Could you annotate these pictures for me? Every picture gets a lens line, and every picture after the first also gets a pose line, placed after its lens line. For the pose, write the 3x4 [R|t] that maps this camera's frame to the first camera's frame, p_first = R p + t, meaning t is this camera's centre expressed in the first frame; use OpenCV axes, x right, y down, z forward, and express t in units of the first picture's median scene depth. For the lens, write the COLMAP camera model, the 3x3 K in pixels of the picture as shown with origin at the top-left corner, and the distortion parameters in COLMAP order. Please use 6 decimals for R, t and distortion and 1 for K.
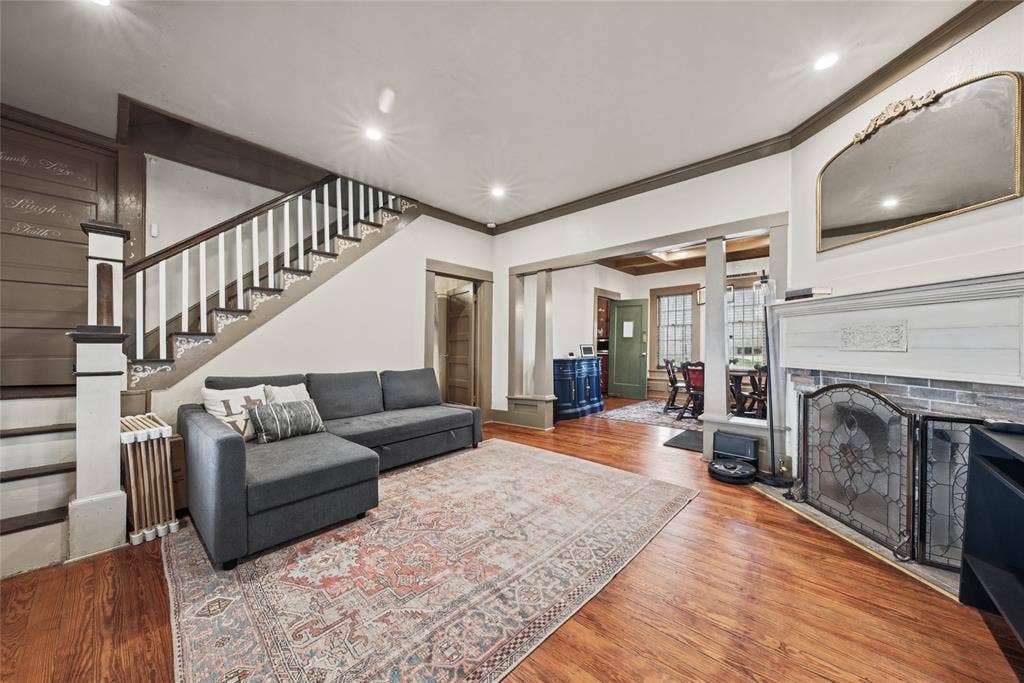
lens RADIAL K [[354.9, 0, 512.0], [0, 354.9, 341.5], [0, 0, 1]] dist [-0.000080, 0.000109]
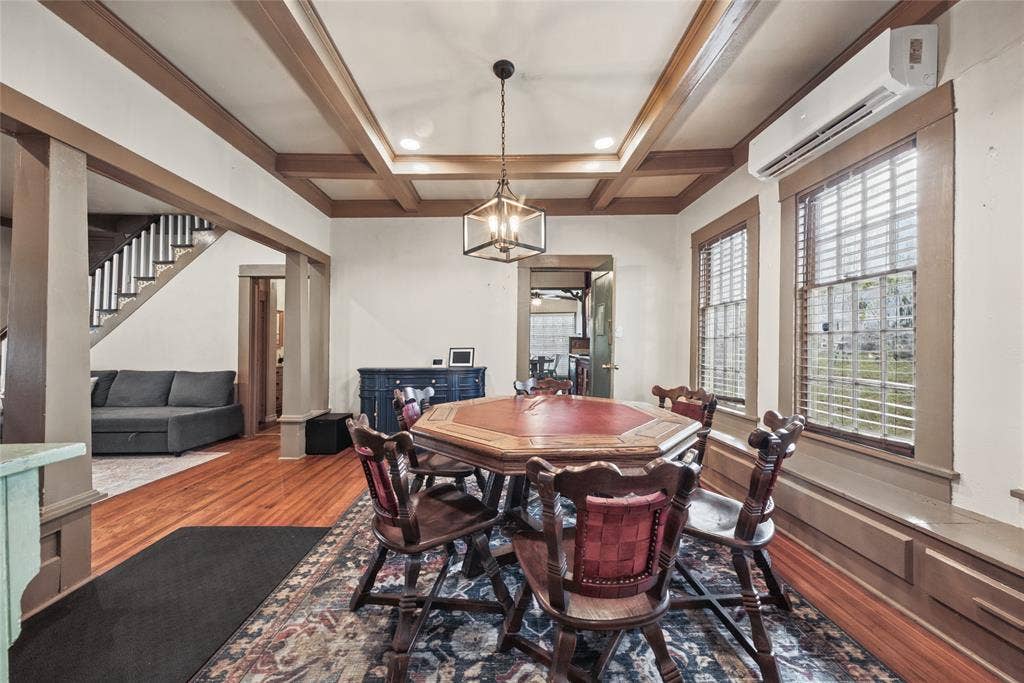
lens RADIAL K [[358.2, 0, 499.8], [0, 358.2, 341.0], [0, 0, 1]] dist [0.000003, -0.000022]
pose [[0.671884, -0.008008, -0.740613, 1.532391], [0.009739, 0.999951, -0.001976, -0.004797], [0.740592, -0.005885, 0.671929, 1.264412]]
